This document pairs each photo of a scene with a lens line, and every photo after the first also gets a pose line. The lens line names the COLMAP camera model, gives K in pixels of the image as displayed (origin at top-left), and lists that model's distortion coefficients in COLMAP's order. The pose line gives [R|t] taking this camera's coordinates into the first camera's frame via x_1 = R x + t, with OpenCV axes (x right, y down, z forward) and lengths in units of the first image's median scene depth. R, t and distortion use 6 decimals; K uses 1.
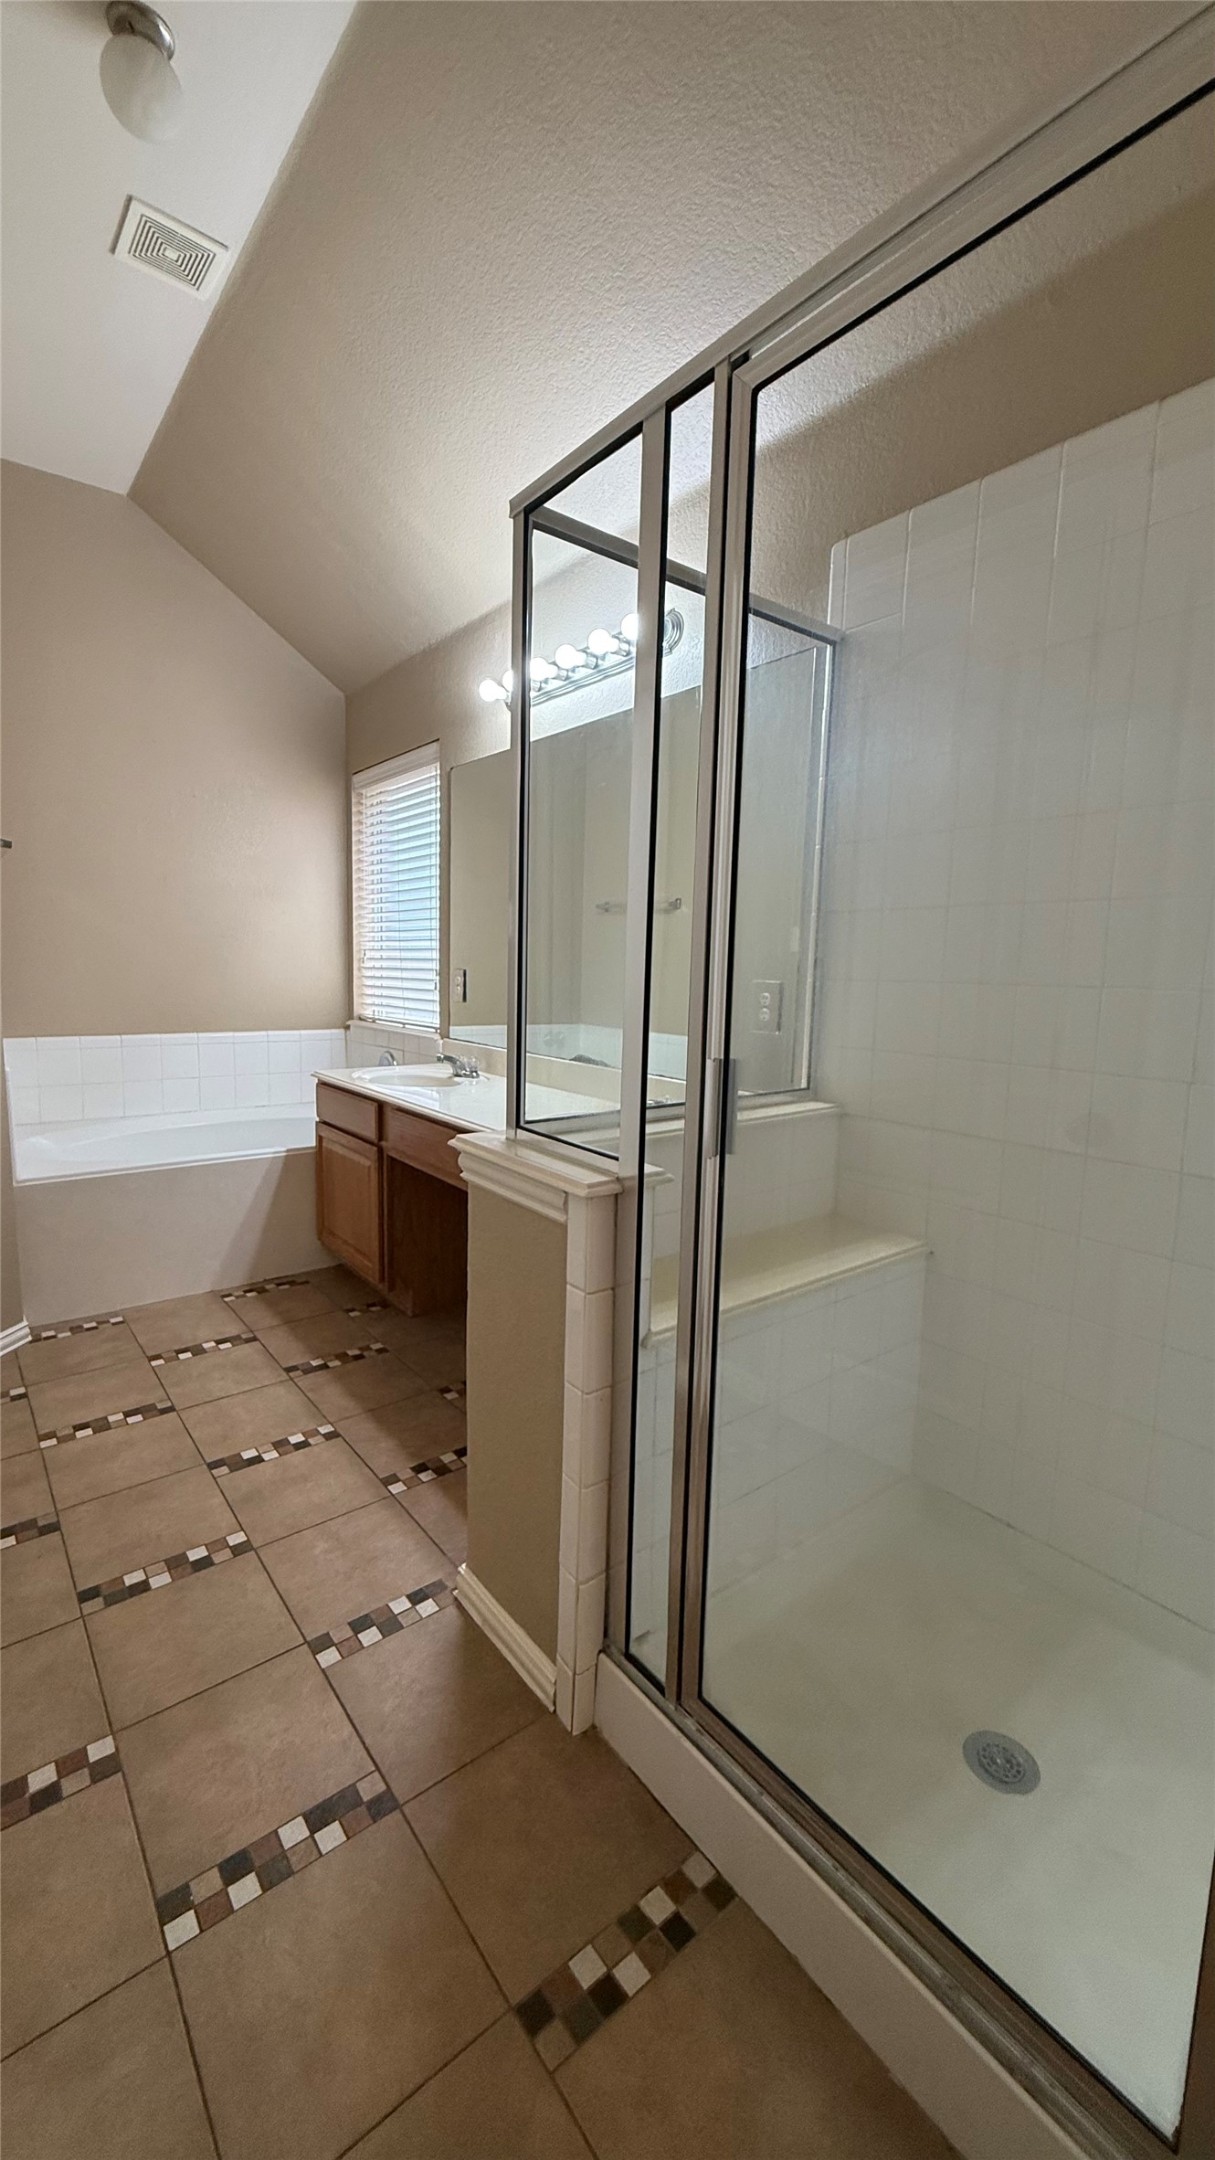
lens RADIAL K [[861.1, 0, 609.0], [0, 861.1, 1071.2], [0, 0, 1]] dist [-0.002918, 0.000708]
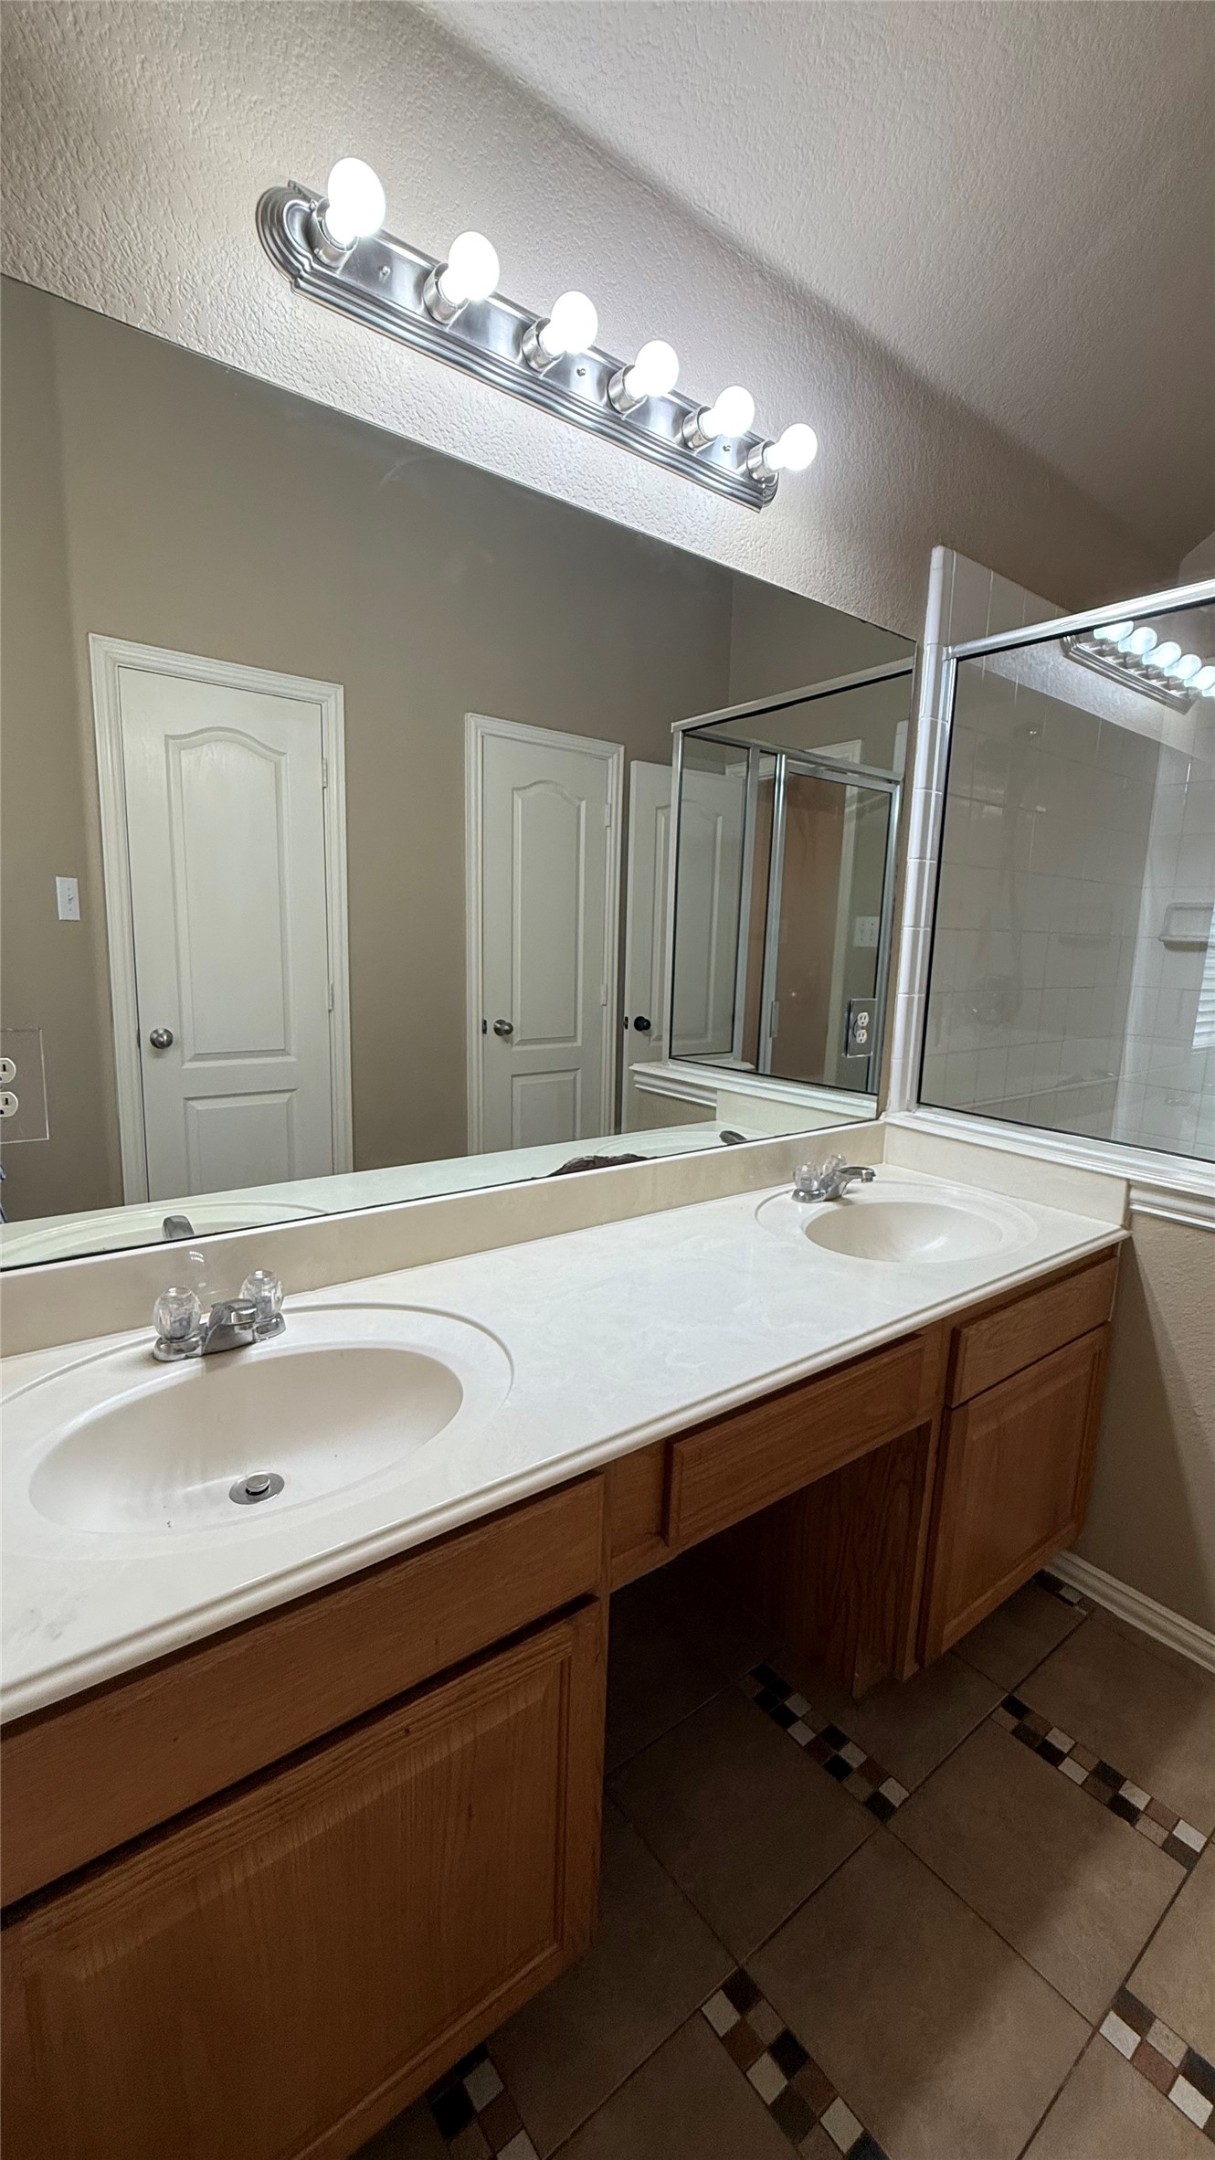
lens RADIAL K [[861.1, 0, 595.8], [0, 861.1, 1070.6], [0, 0, 1]] dist [-0.002918, 0.000708]
pose [[0.020432, -0.184698, 0.982583, -0.494199], [0.089532, 0.979178, 0.182196, -0.151312], [-0.995774, 0.084250, 0.036543, 0.864021]]
